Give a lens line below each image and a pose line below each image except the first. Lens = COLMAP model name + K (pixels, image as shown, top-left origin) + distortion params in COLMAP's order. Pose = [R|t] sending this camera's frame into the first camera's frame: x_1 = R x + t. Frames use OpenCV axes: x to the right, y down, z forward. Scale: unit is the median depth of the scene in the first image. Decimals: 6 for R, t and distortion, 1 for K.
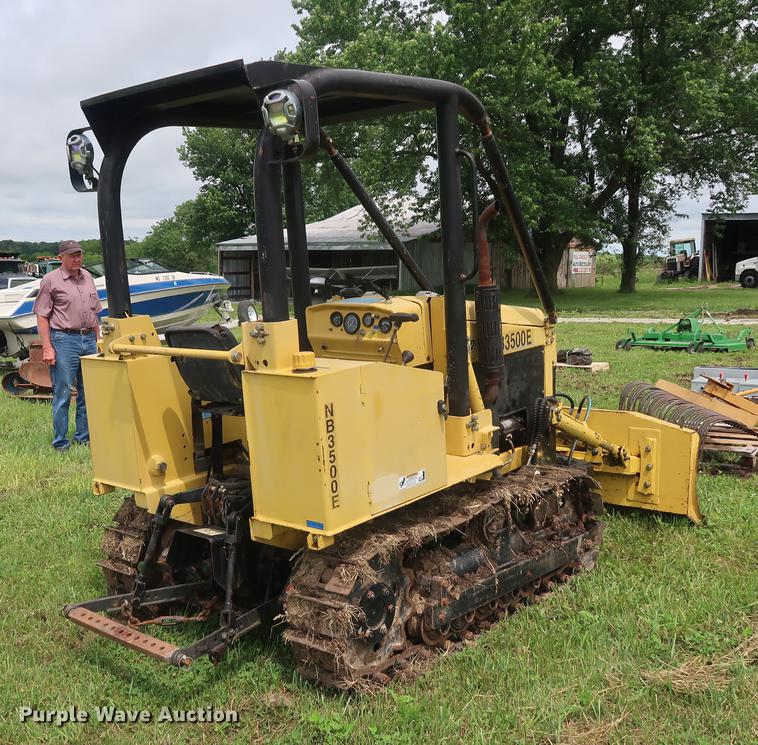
lens RADIAL K [[945.4, 0, 340.5], [0, 945.4, 407.5], [0, 0, 1]] dist [-0.020406, -0.006208]
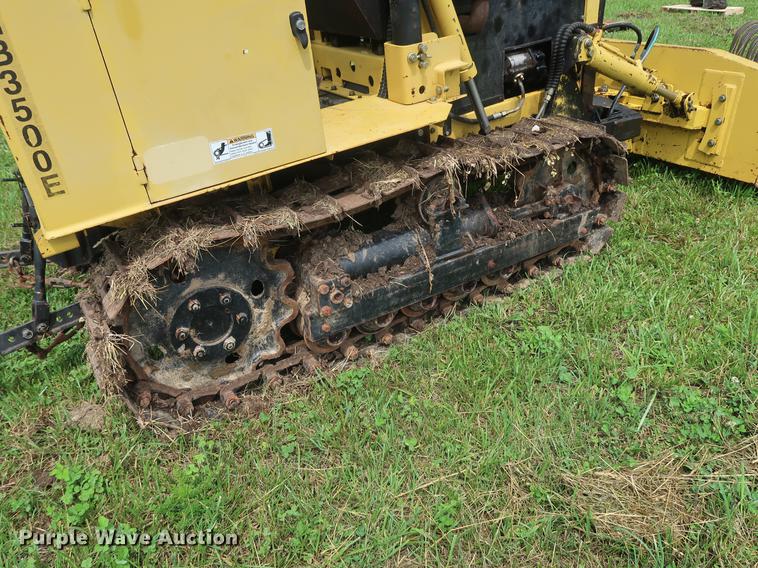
lens RADIAL K [[587.8, 0, 376.6], [0, 587.8, 282.8], [0, 0, 1]] dist [-0.025213, 0.007271]
pose [[0.964160, 0.112975, -0.240068, 0.209667], [-0.015198, 0.926845, 0.375135, 0.009146], [0.264887, -0.358042, 0.895344, 0.492738]]
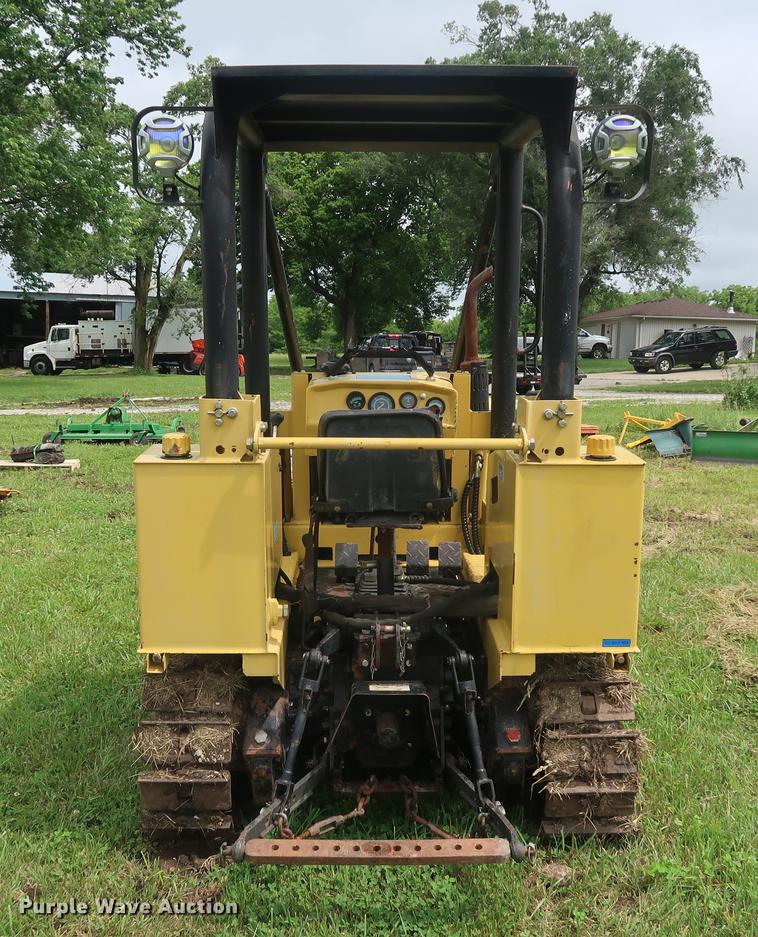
lens RADIAL K [[1090.2, 0, 379.0], [0, 1090.2, 468.5], [0, 0, 1]] dist [-0.013659, 0.007569]
pose [[0.732888, -0.051057, 0.678430, -0.587303], [0.078929, 0.996828, -0.010246, -0.025093], [-0.675755, 0.061057, 0.734593, 0.304429]]
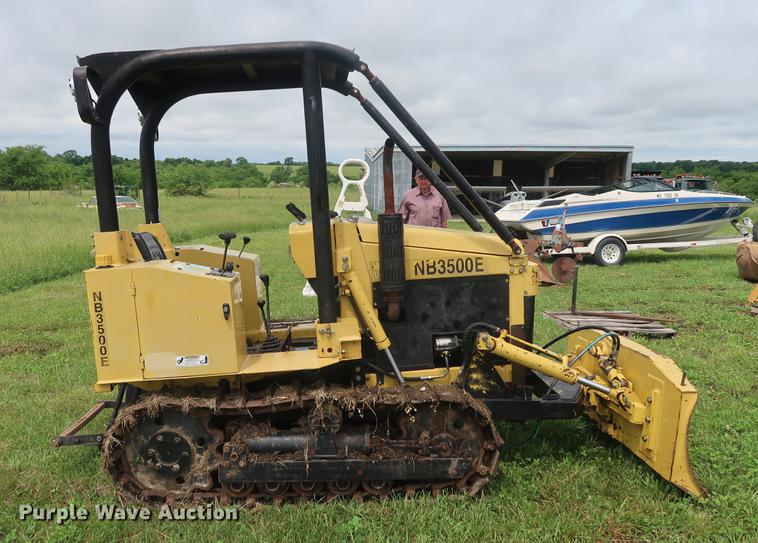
lens RADIAL K [[723.8, 0, 350.2], [0, 723.8, 300.2], [0, 0, 1]] dist [-0.020270, -0.007925]
pose [[0.700216, 0.130081, -0.701981, 0.708991], [-0.118627, 0.990791, 0.065270, -0.074799], [0.704007, 0.037571, 0.709199, 0.346969]]
